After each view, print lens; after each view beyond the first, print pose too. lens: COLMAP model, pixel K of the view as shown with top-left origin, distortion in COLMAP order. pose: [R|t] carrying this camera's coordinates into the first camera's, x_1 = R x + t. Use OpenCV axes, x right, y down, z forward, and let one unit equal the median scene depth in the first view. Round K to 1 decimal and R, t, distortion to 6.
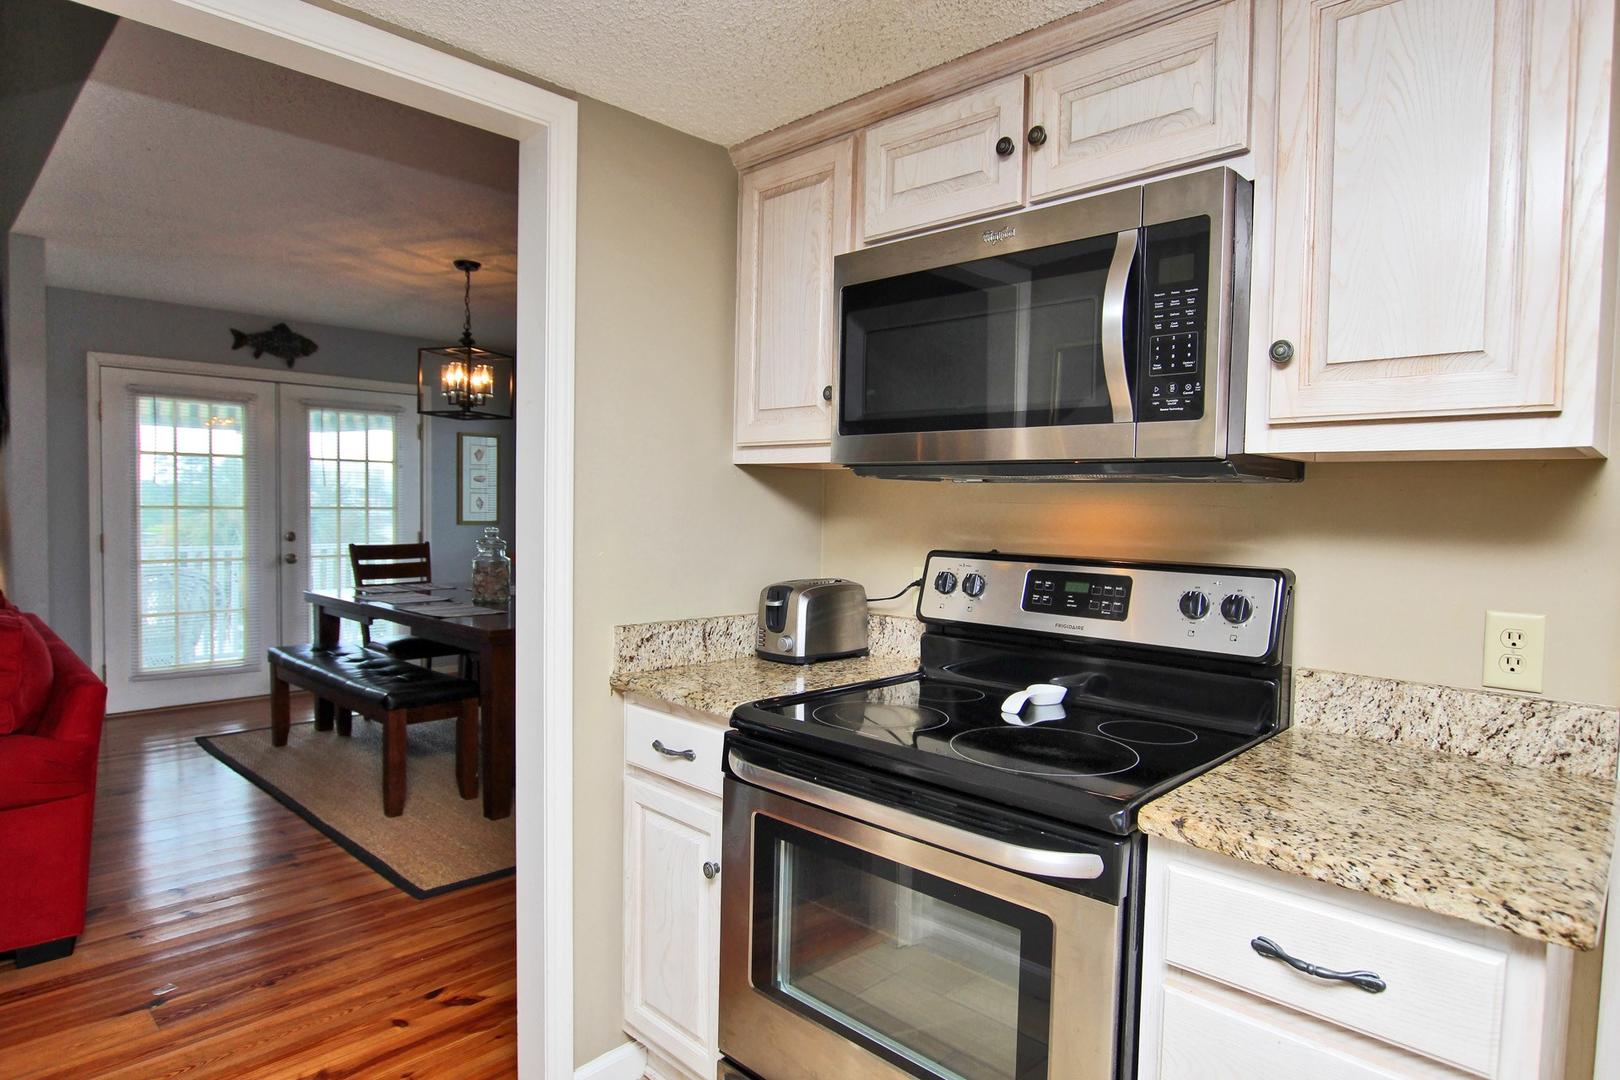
lens RADIAL K [[912.8, 0, 815.0], [0, 912.8, 544.4], [0, 0, 1]] dist [-0.017340, 0.002083]
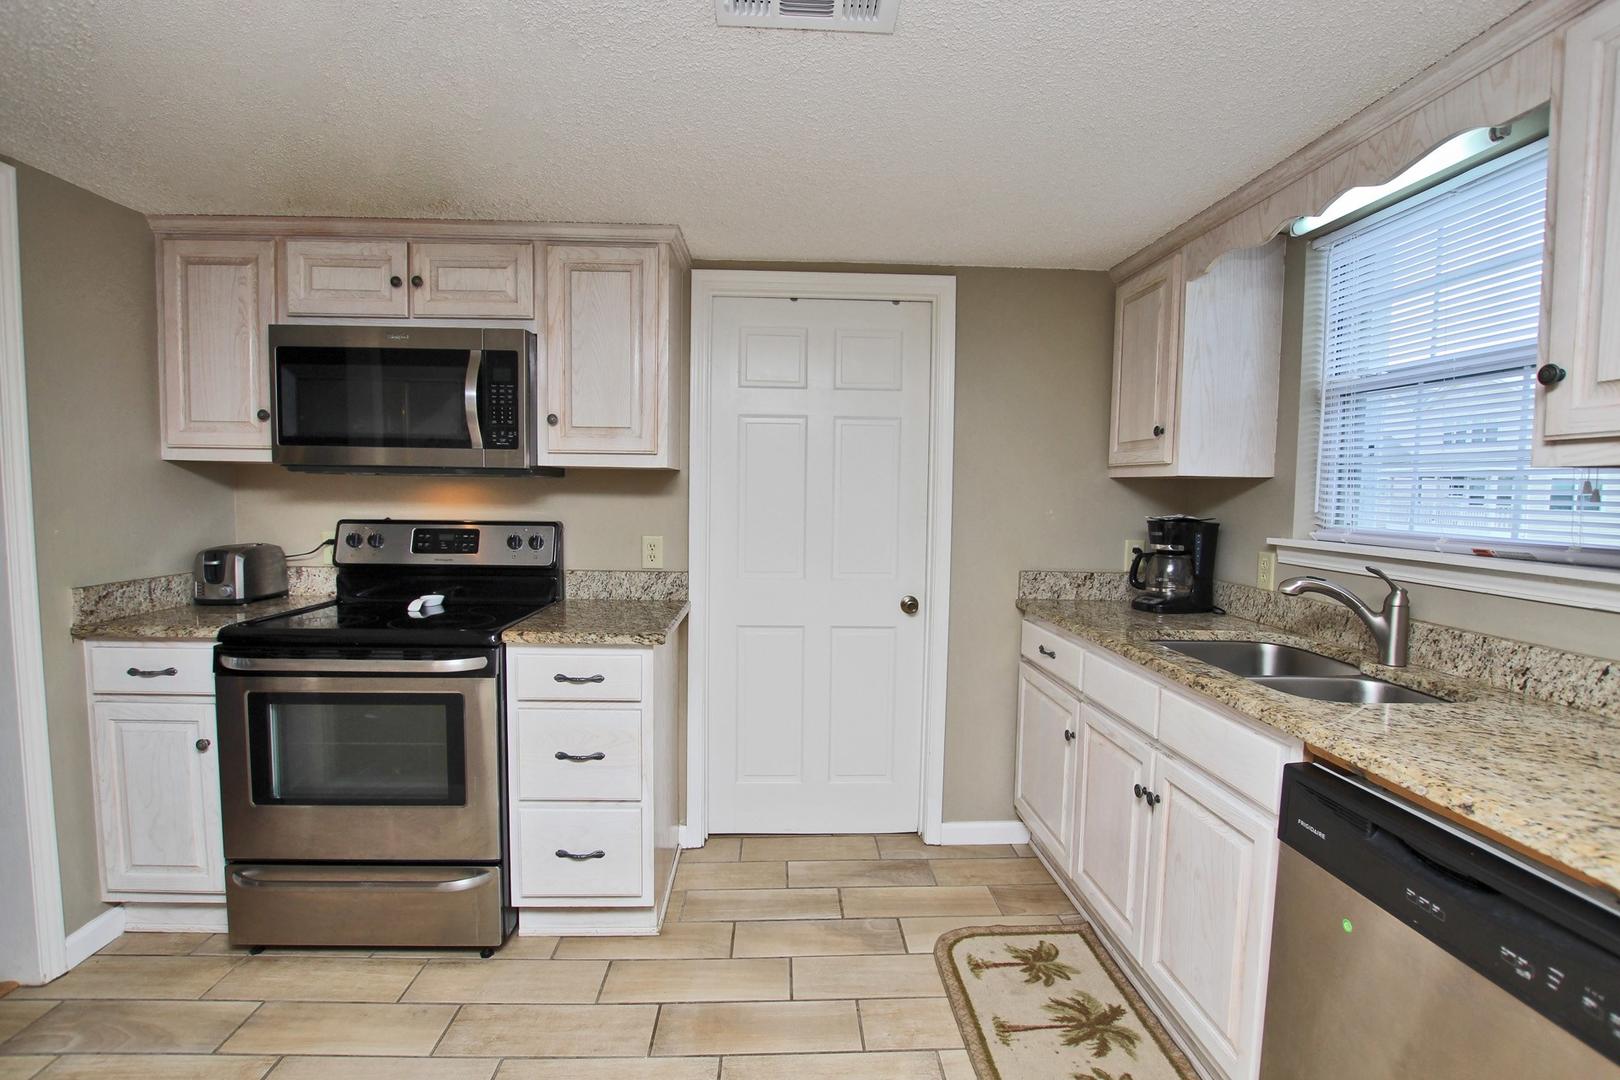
lens RADIAL K [[752.5, 0, 812.0], [0, 752.5, 544.4], [0, 0, 1]] dist [-0.034388, 0.004711]
pose [[0.688138, -0.060244, 0.723075, -0.266526], [0.029084, 0.998036, 0.055474, 0.002179], [-0.724997, -0.017143, 0.688539, -0.492495]]
